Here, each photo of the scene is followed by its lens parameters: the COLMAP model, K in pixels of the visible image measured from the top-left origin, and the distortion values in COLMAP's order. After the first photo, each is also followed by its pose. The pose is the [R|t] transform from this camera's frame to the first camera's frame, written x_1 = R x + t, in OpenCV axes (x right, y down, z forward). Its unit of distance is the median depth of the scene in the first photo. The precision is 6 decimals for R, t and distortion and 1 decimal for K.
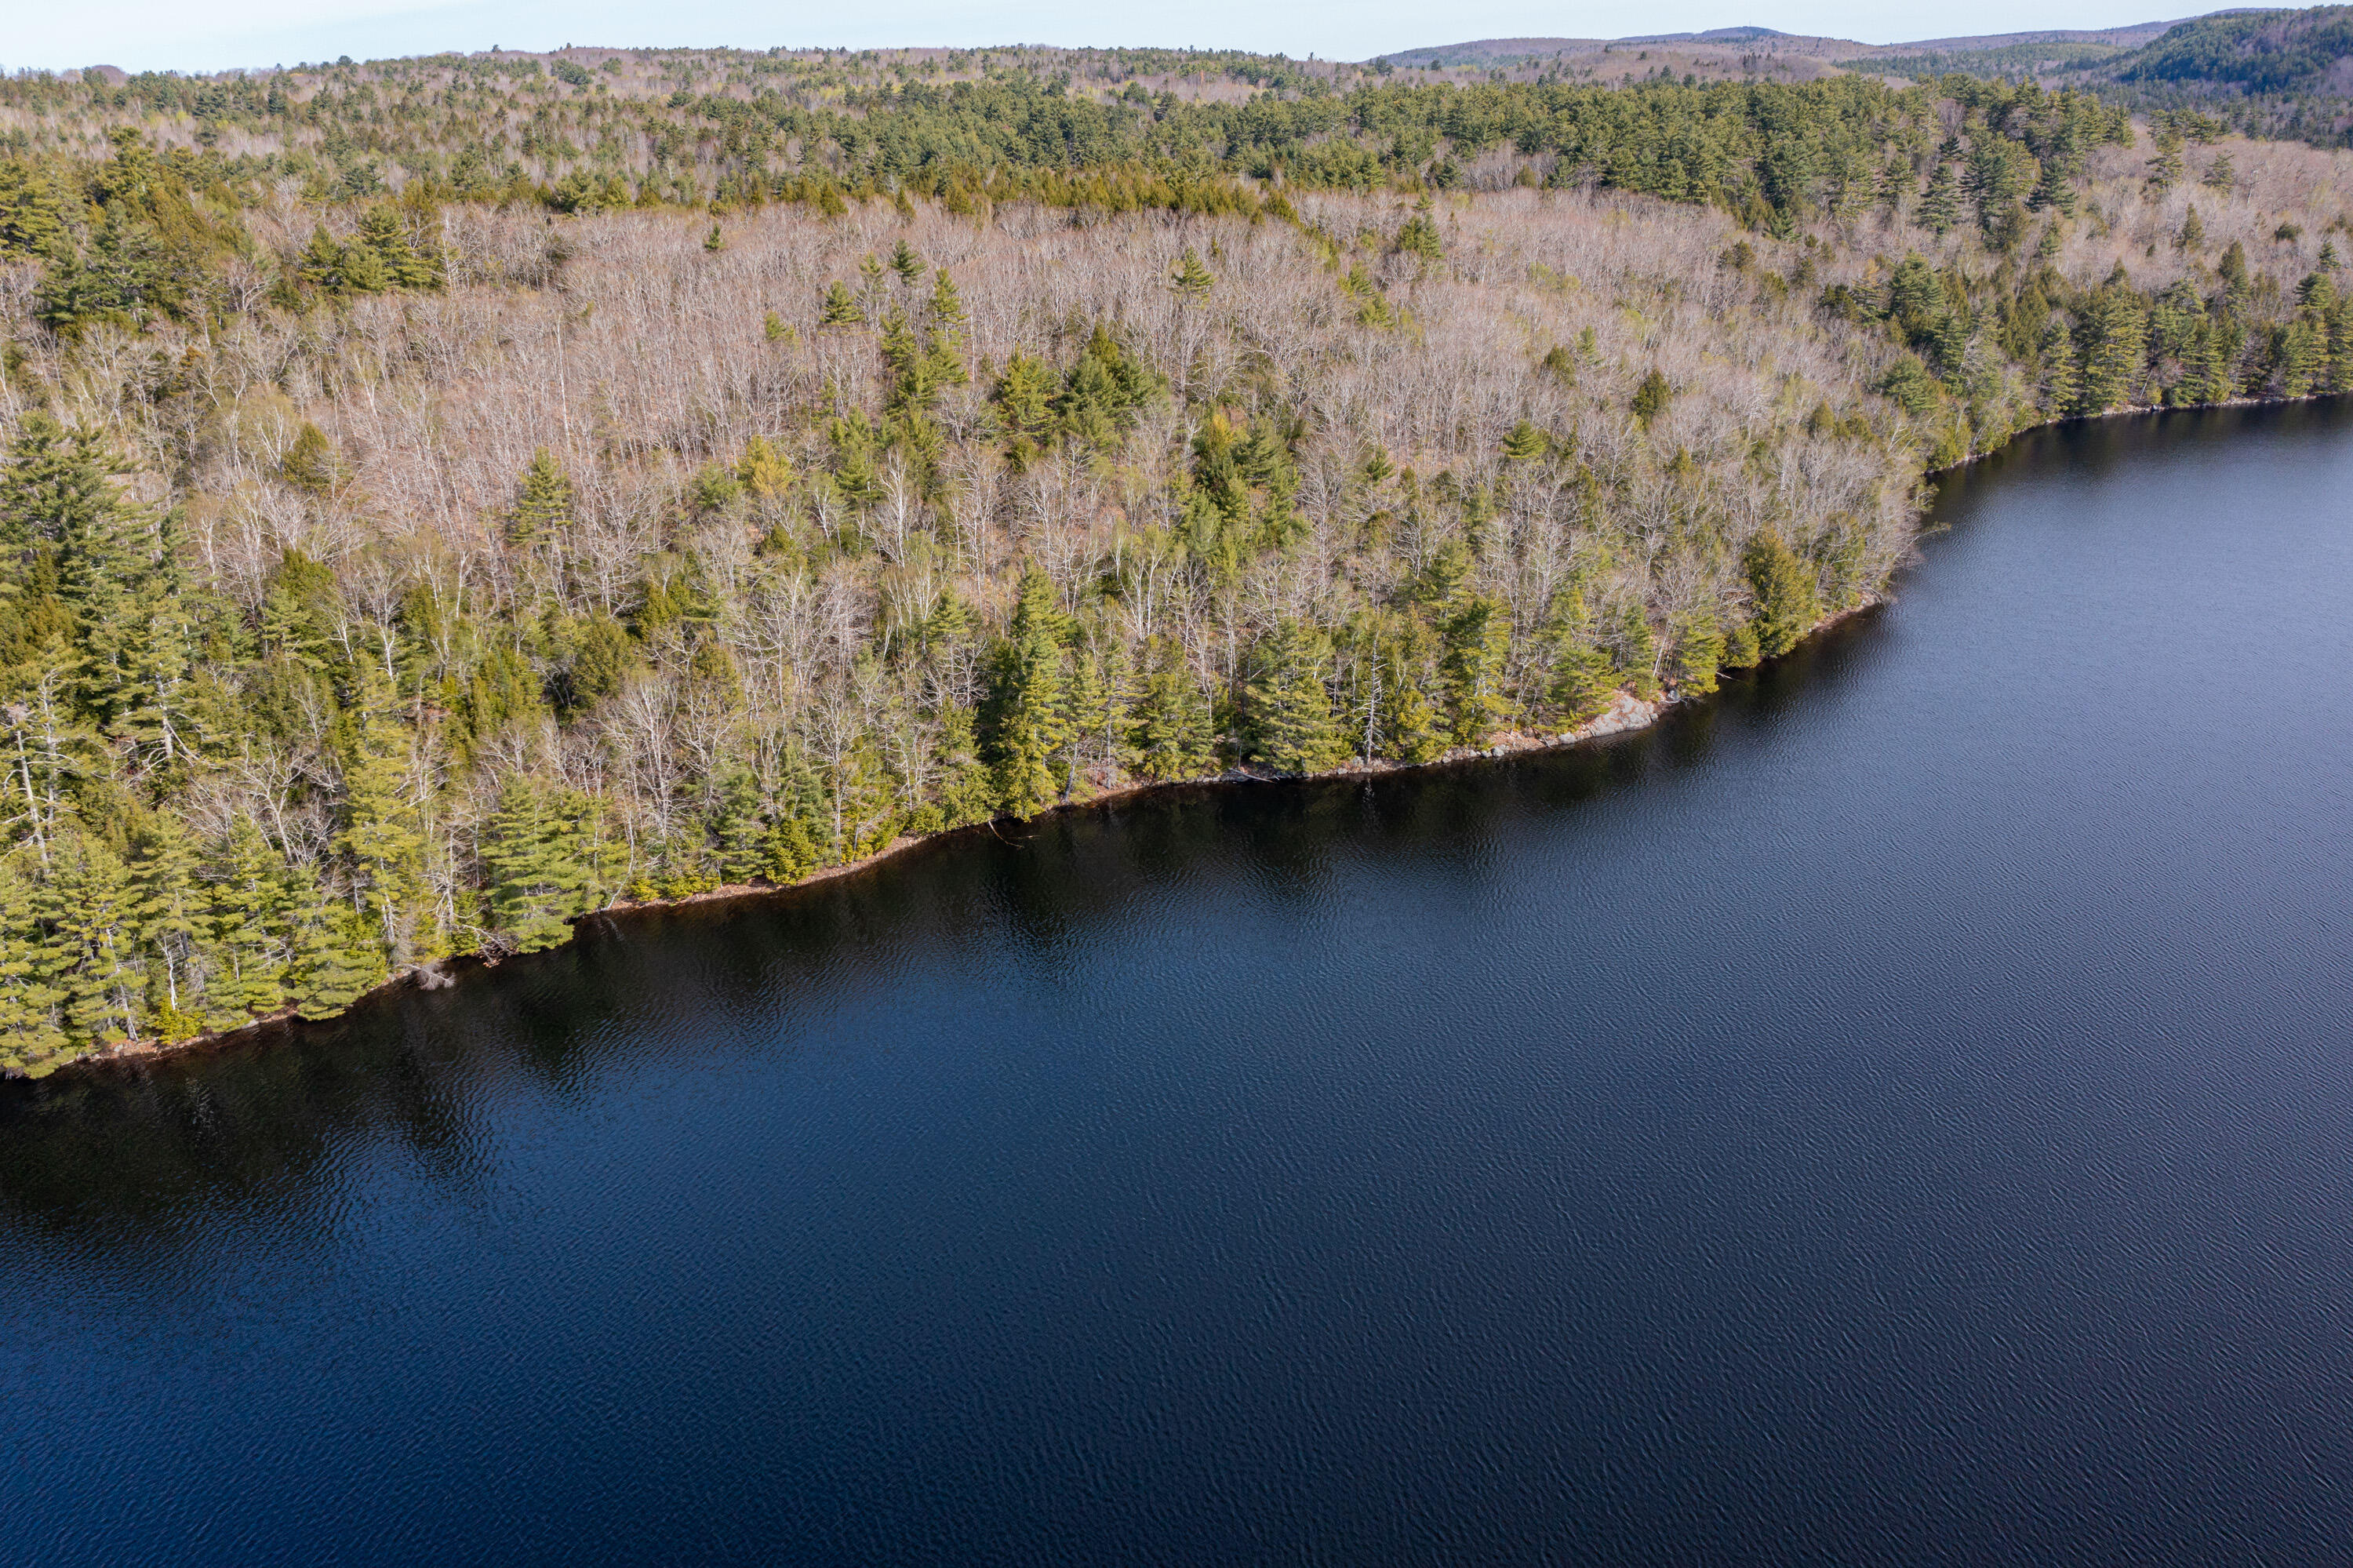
lens RADIAL K [[1858.6, 0, 1172.7], [0, 1858.6, 784.2], [0, 0, 1]] dist [-0.022584, 0.008265]
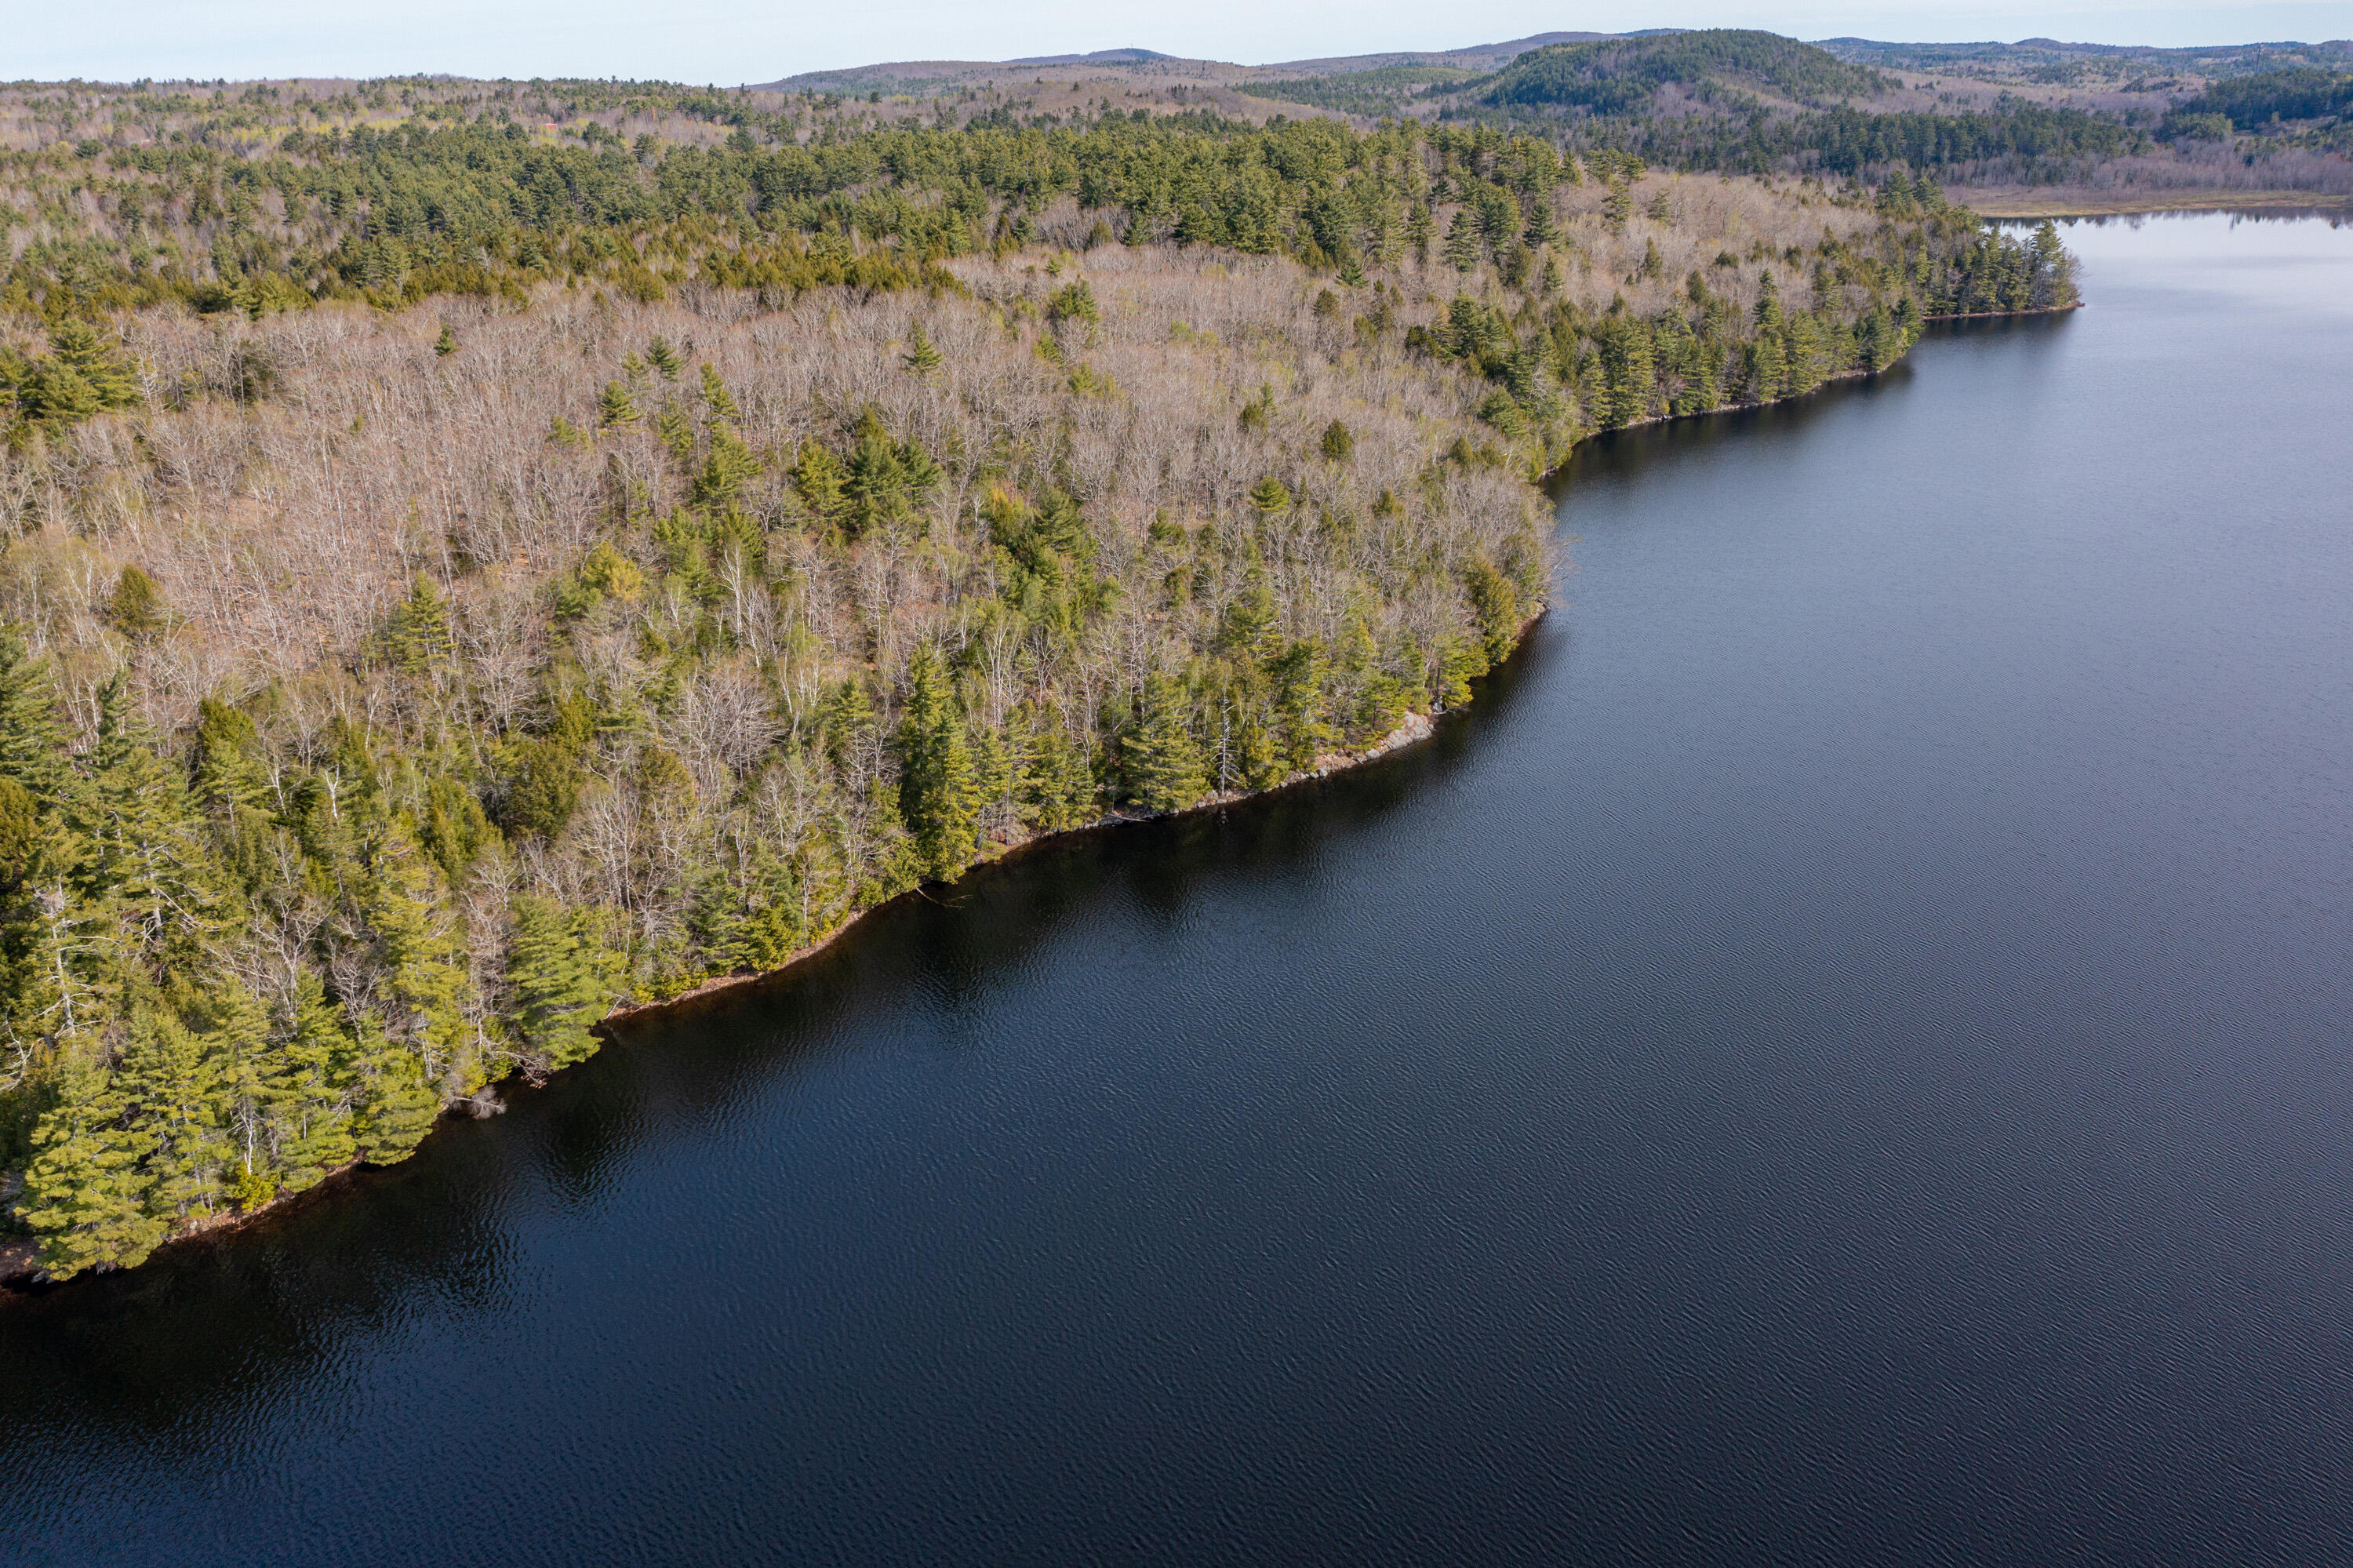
lens RADIAL K [[1858.6, 0, 1178.4], [0, 1858.6, 783.6], [0, 0, 1]] dist [-0.022584, 0.008265]
pose [[0.952558, -0.108742, 0.284269, -0.226278], [0.111342, 0.993757, 0.007050, -0.027259], [-0.283260, 0.024936, 0.958719, -0.068398]]
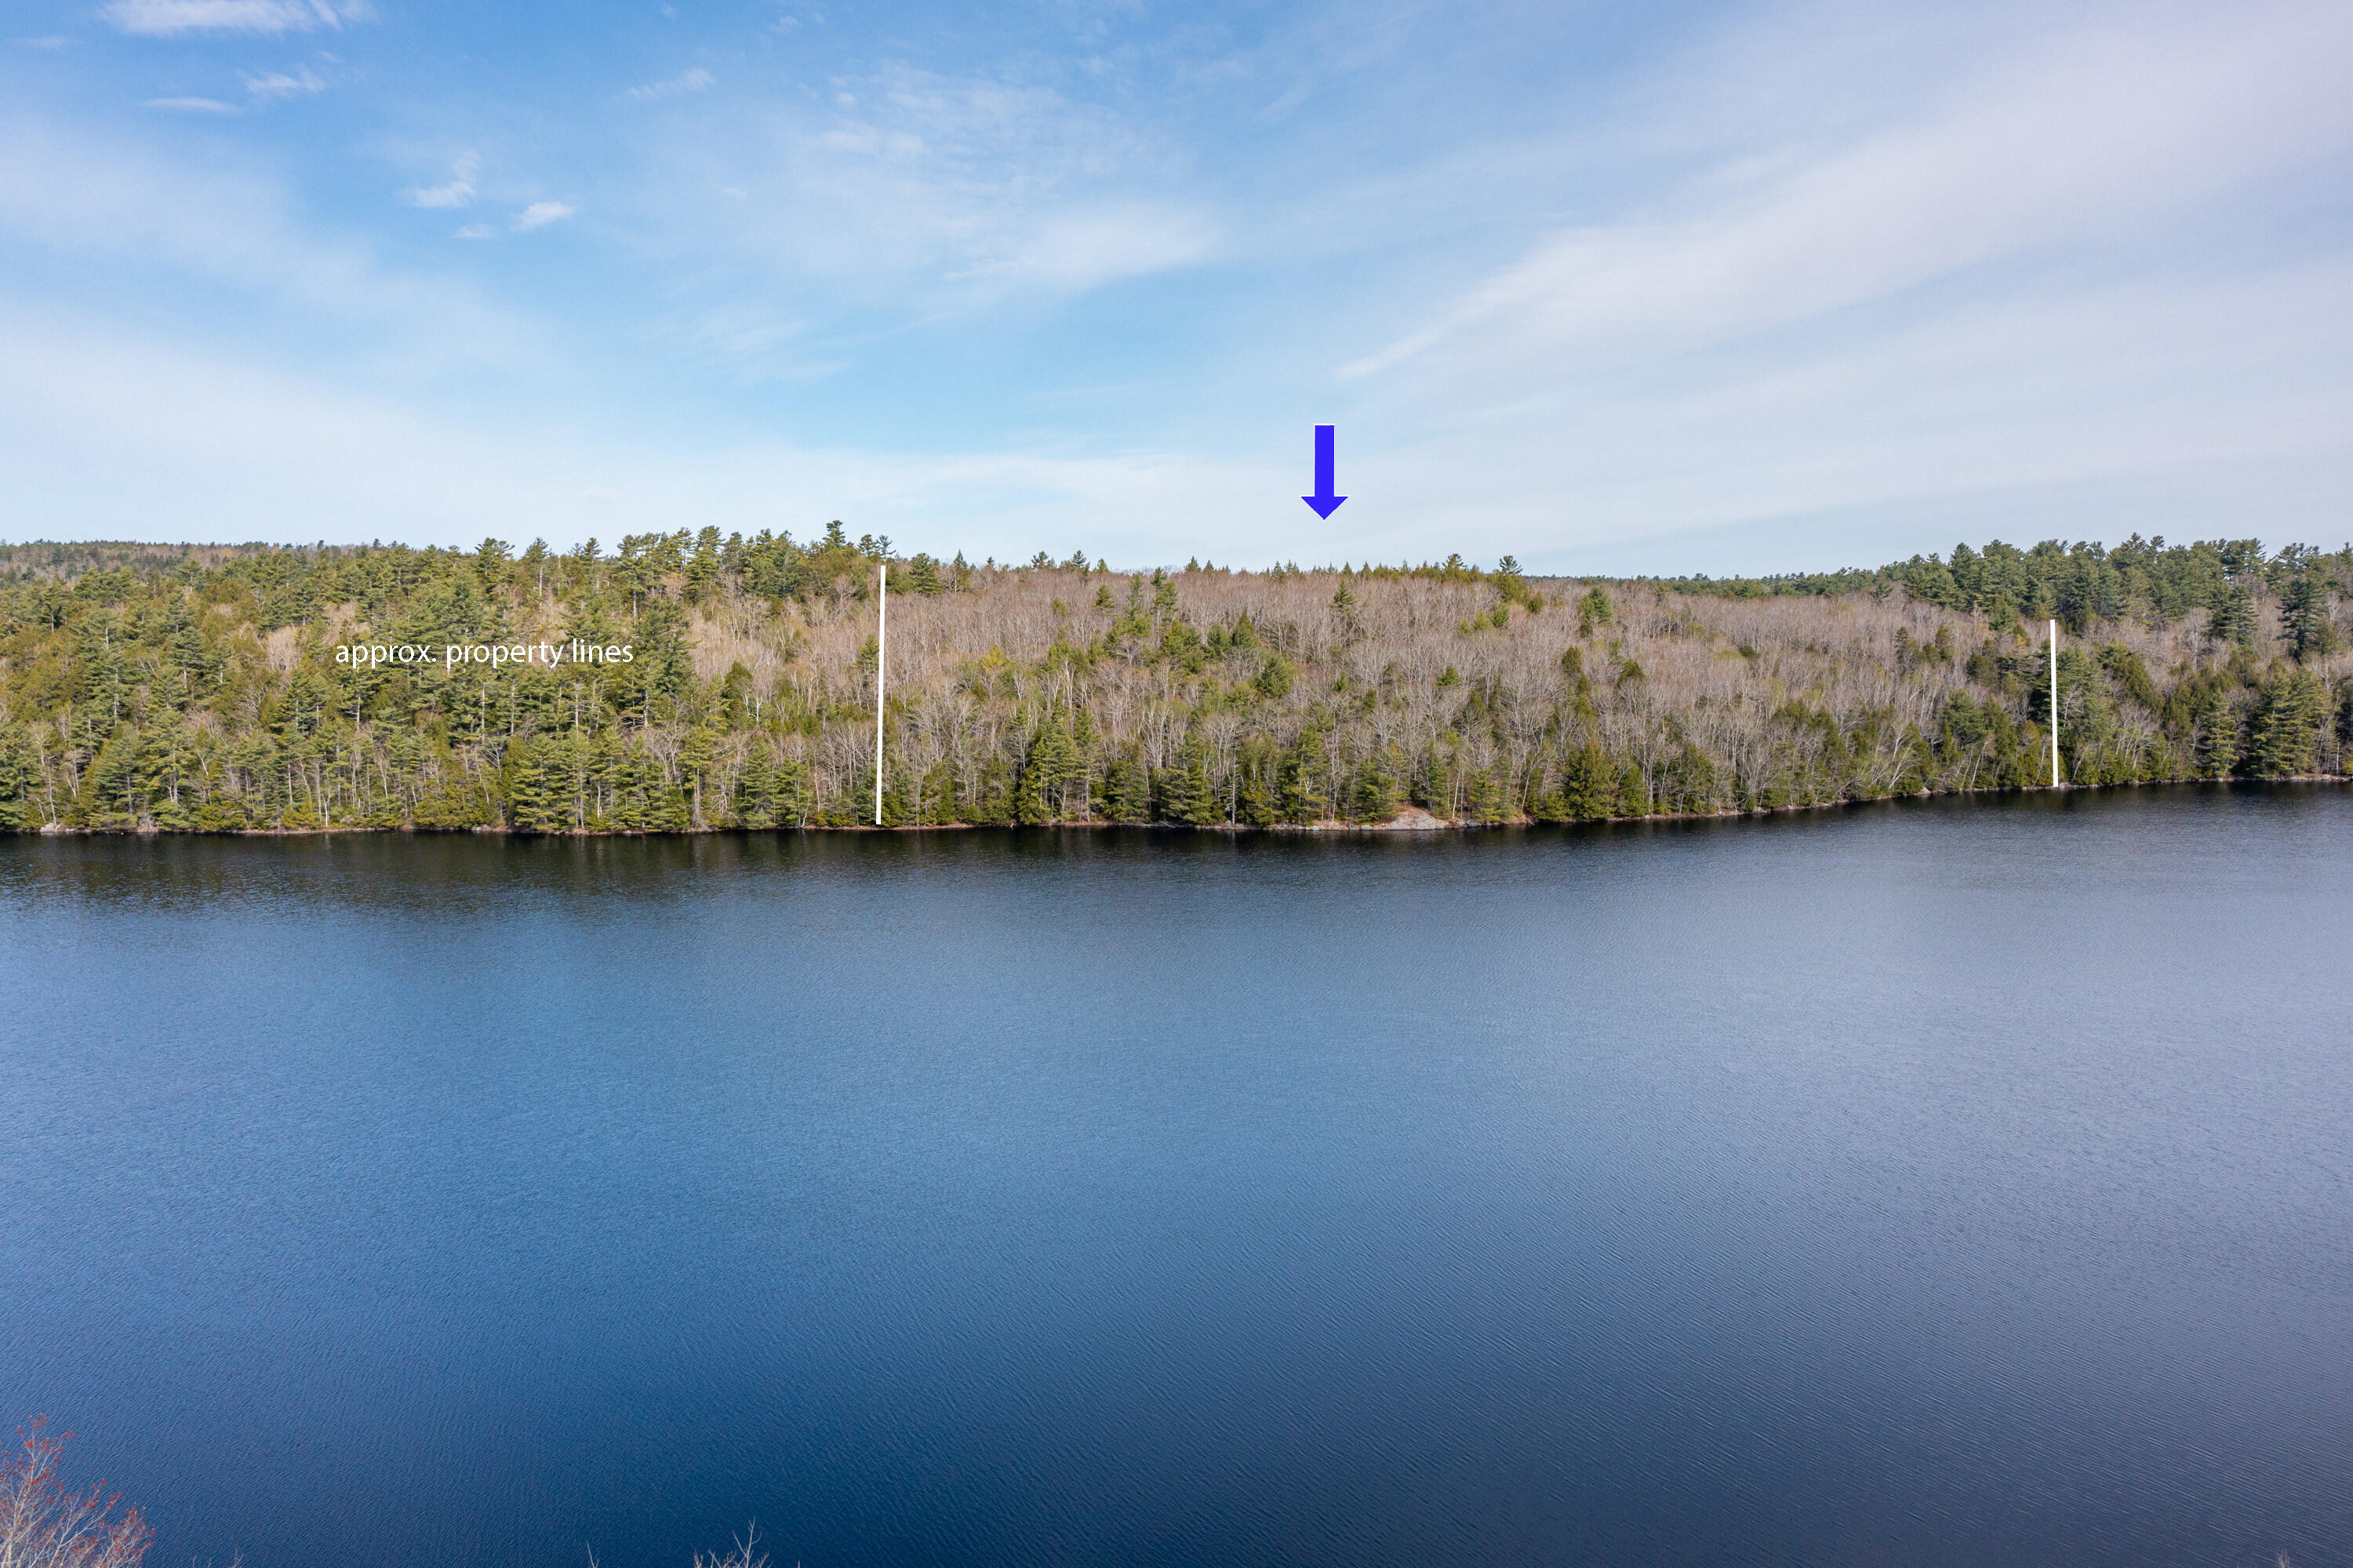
lens RADIAL K [[1858.6, 0, 1176.1], [0, 1858.6, 781.2], [0, 0, 1]] dist [-0.022584, 0.008265]
pose [[0.872745, 0.055733, -0.484984, 0.826254], [-0.188532, 0.954865, -0.229539, 0.328534], [0.450301, 0.291765, 0.843861, -0.431548]]
